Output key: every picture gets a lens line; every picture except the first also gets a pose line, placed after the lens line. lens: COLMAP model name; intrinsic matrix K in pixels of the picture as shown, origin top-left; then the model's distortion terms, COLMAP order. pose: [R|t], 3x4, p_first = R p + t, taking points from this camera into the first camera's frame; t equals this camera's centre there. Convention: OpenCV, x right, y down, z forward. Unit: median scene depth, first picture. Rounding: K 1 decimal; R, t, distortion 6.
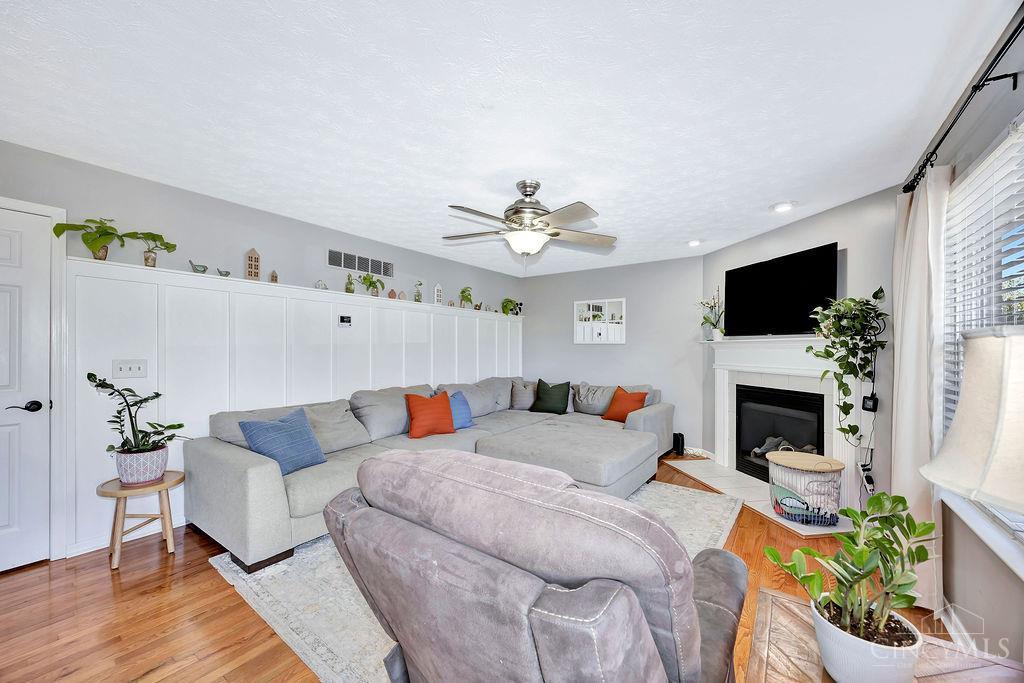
lens RADIAL K [[393.0, 0, 513.3], [0, 393.0, 350.2], [0, 0, 1]] dist [-0.000601, -0.000470]
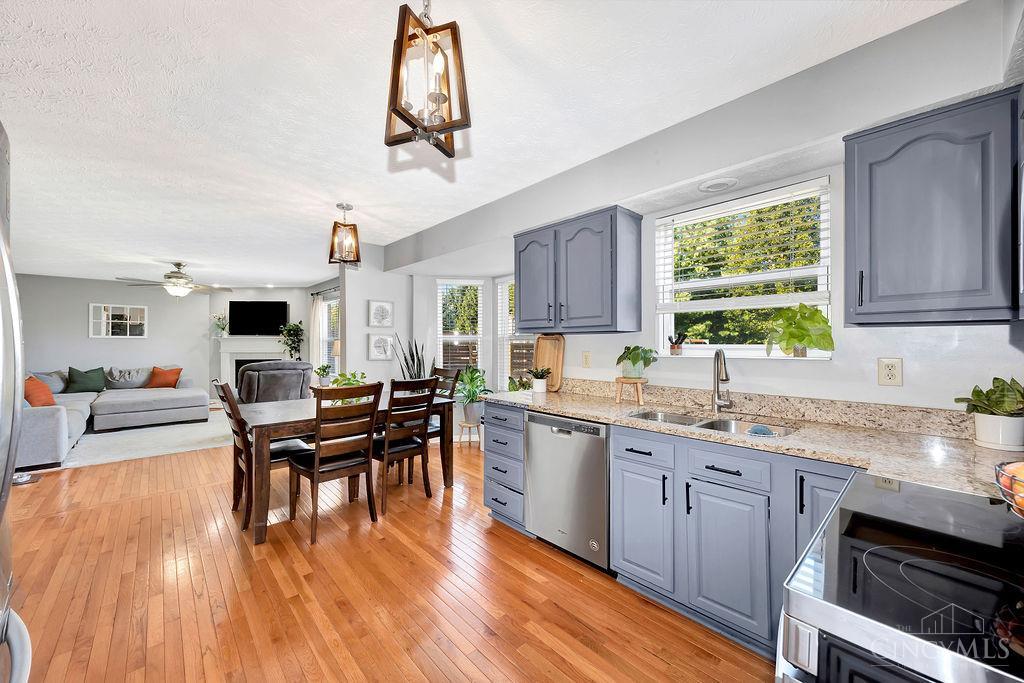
lens RADIAL K [[393.0, 0, 513.9], [0, 393.0, 341.5], [0, 0, 1]] dist [-0.000601, -0.000470]
pose [[0.204749, -0.003026, 0.978810, -1.217361], [0.004773, 0.999986, 0.002093, -0.001527], [-0.978803, 0.004243, 0.204761, -0.870948]]
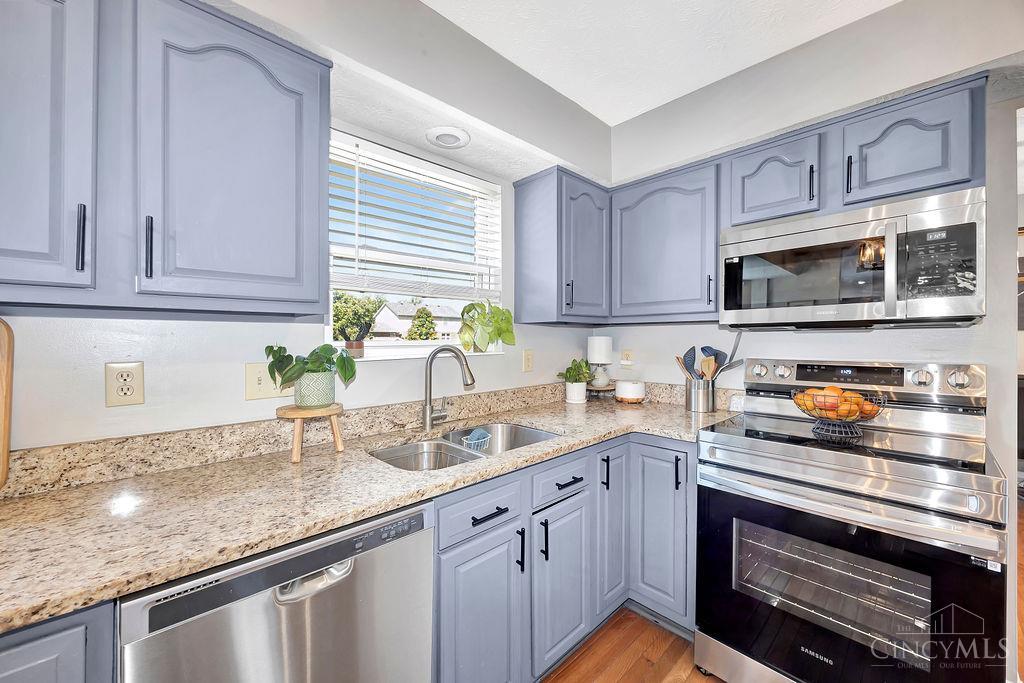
lens RADIAL K [[393.0, 0, 513.5], [0, 393.0, 331.7], [0, 0, 1]] dist [-0.000601, -0.000470]
pose [[-0.982887, 0.000517, 0.184209, -0.743491], [-0.001471, 0.999942, -0.010655, 0.000439], [-0.184204, -0.010743, -0.982829, -0.612750]]
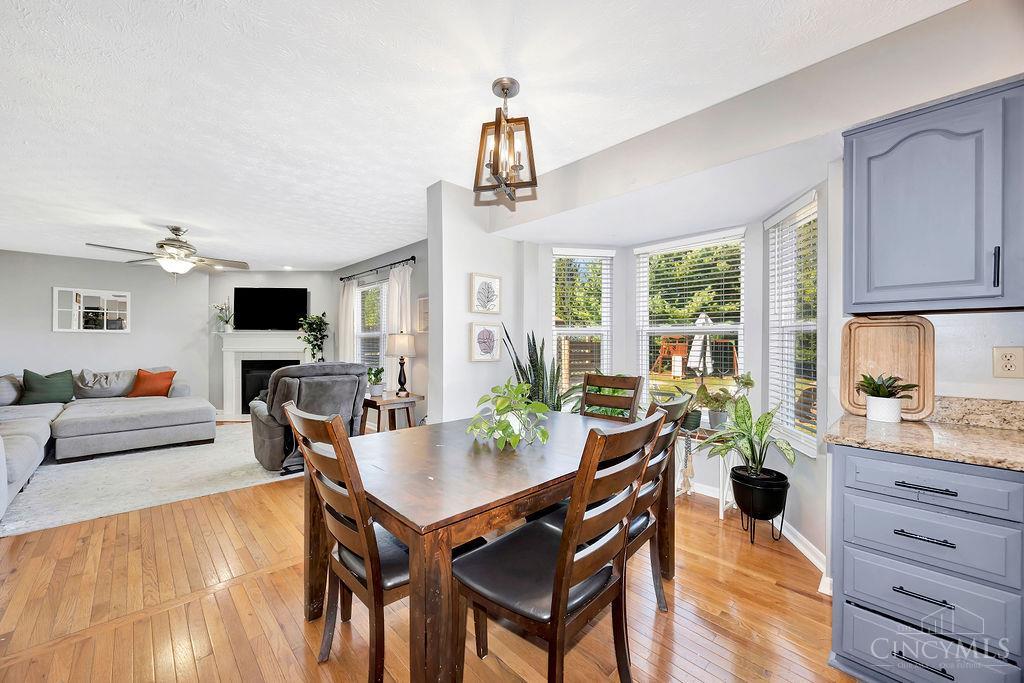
lens RADIAL K [[393.0, 0, 511.5], [0, 393.0, 342.9], [0, 0, 1]] dist [-0.000601, -0.000470]
pose [[0.178028, -0.004099, 0.984017, -0.907022], [0.001619, 0.999991, 0.003873, 0.014514], [-0.984024, 0.000903, 0.178034, -0.401002]]
